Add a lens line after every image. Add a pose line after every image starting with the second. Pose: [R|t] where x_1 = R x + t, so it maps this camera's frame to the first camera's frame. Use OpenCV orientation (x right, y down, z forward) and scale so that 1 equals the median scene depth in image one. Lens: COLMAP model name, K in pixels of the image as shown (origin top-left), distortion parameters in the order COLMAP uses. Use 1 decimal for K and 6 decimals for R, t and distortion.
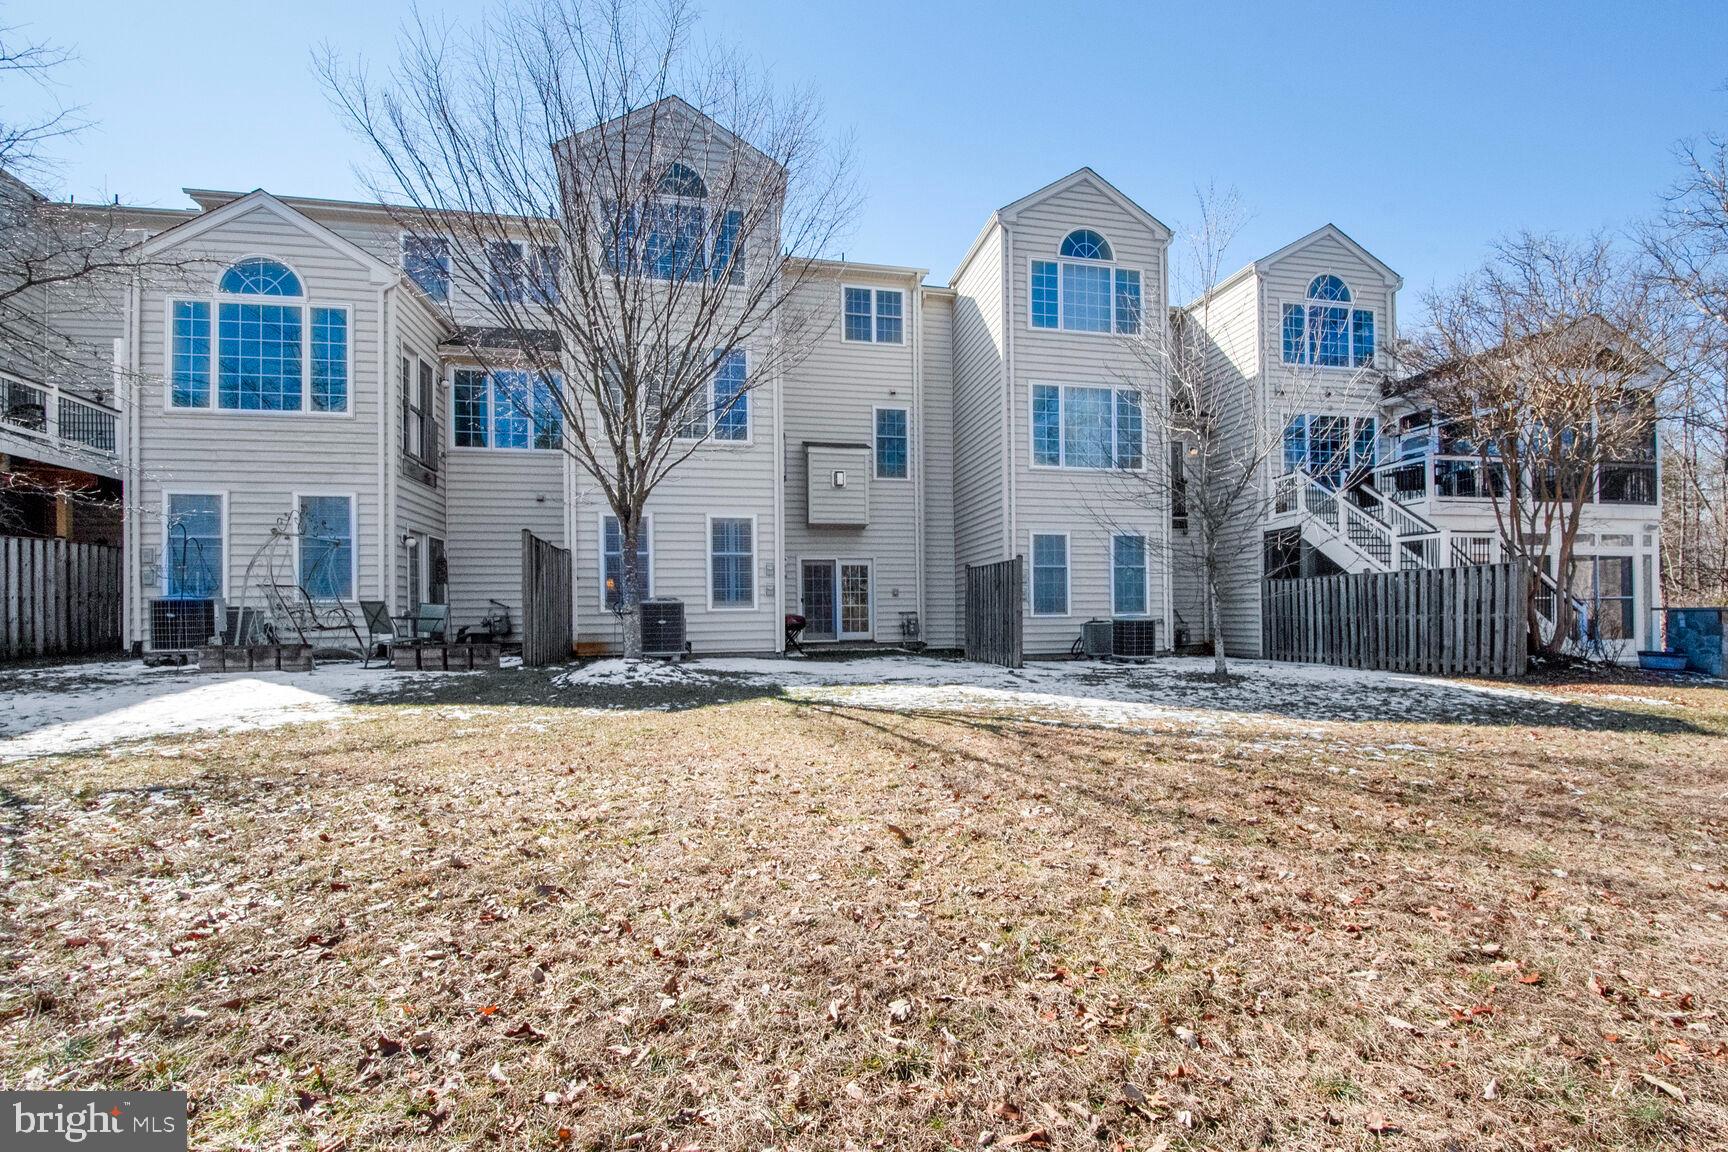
lens RADIAL K [[789.1, 0, 861.9], [0, 789.1, 585.2], [0, 0, 1]] dist [-0.004908, -0.000775]
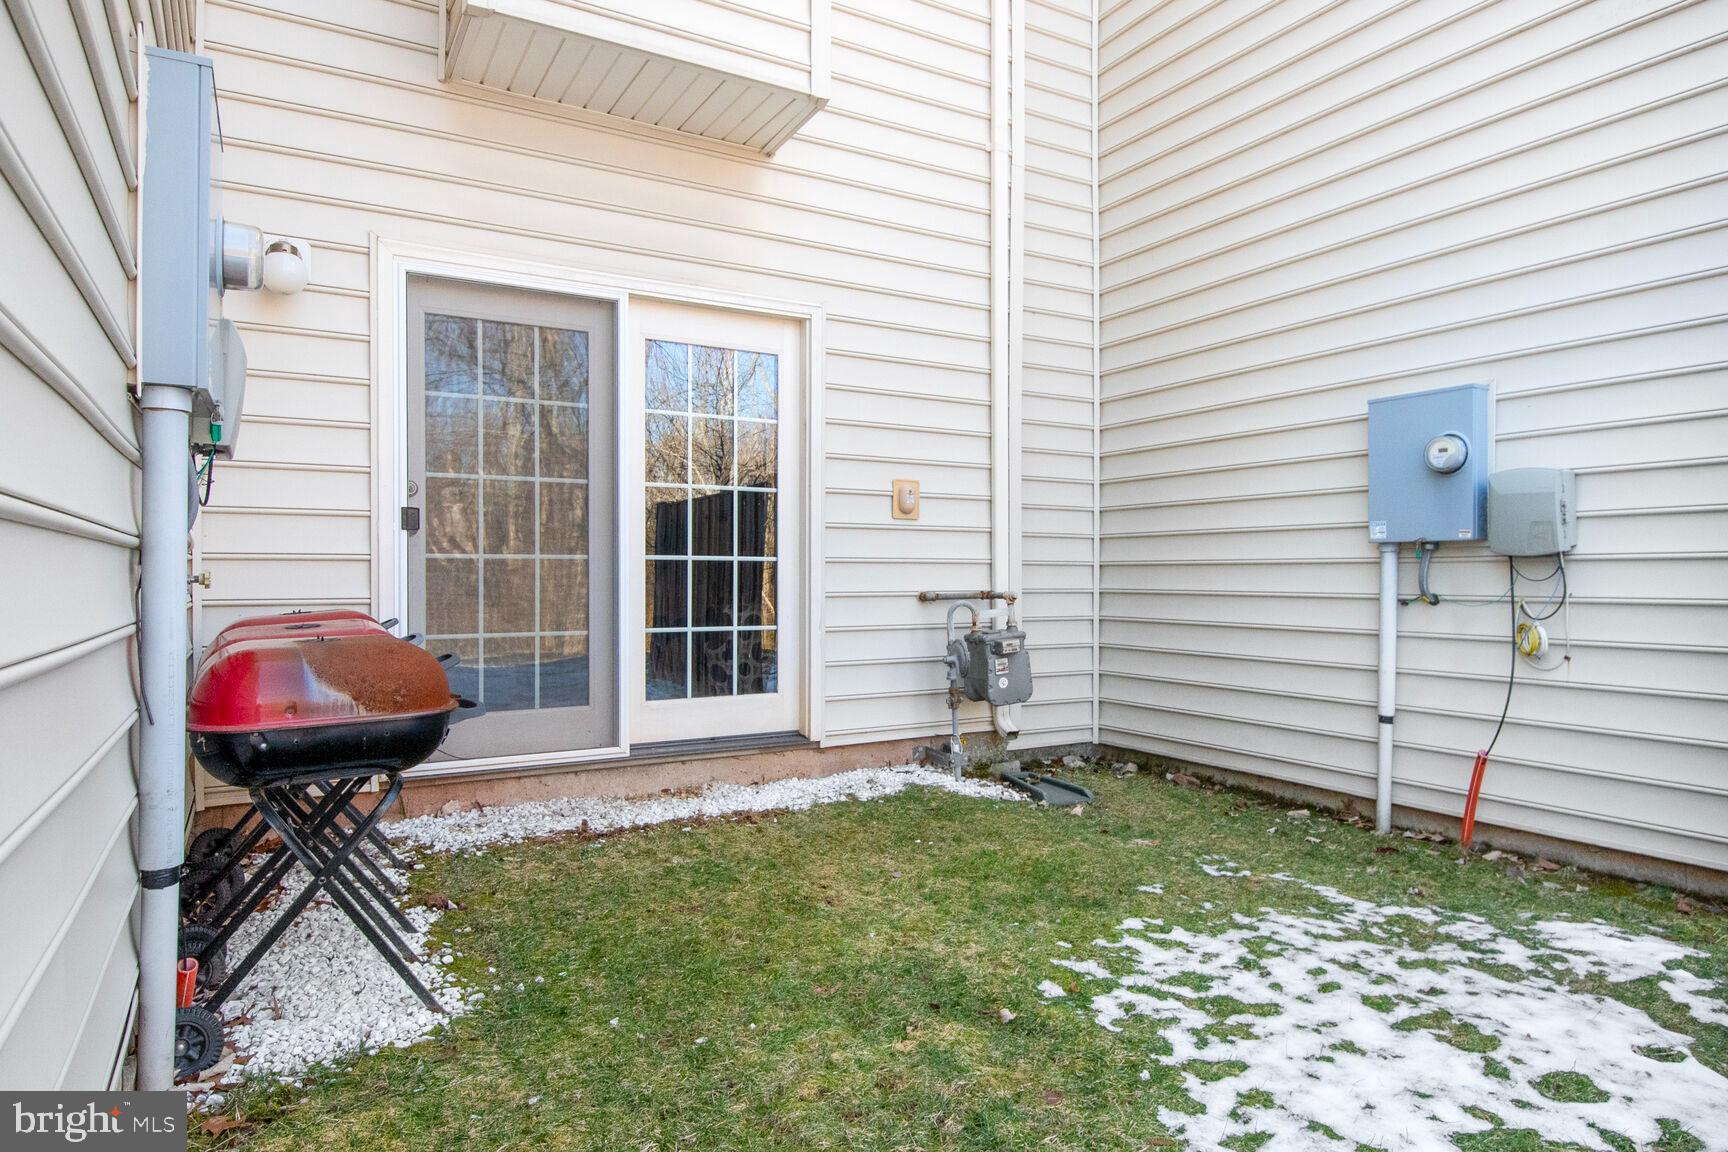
lens RADIAL K [[1040.2, 0, 865.6], [0, 1040.2, 577.0], [0, 0, 1]] dist [0.001329, 0.000088]
pose [[0.957127, 0.004959, 0.289627, -0.046810], [-0.007628, 0.999938, 0.008089, 0.027813], [-0.289569, -0.009951, 0.957105, 0.748925]]
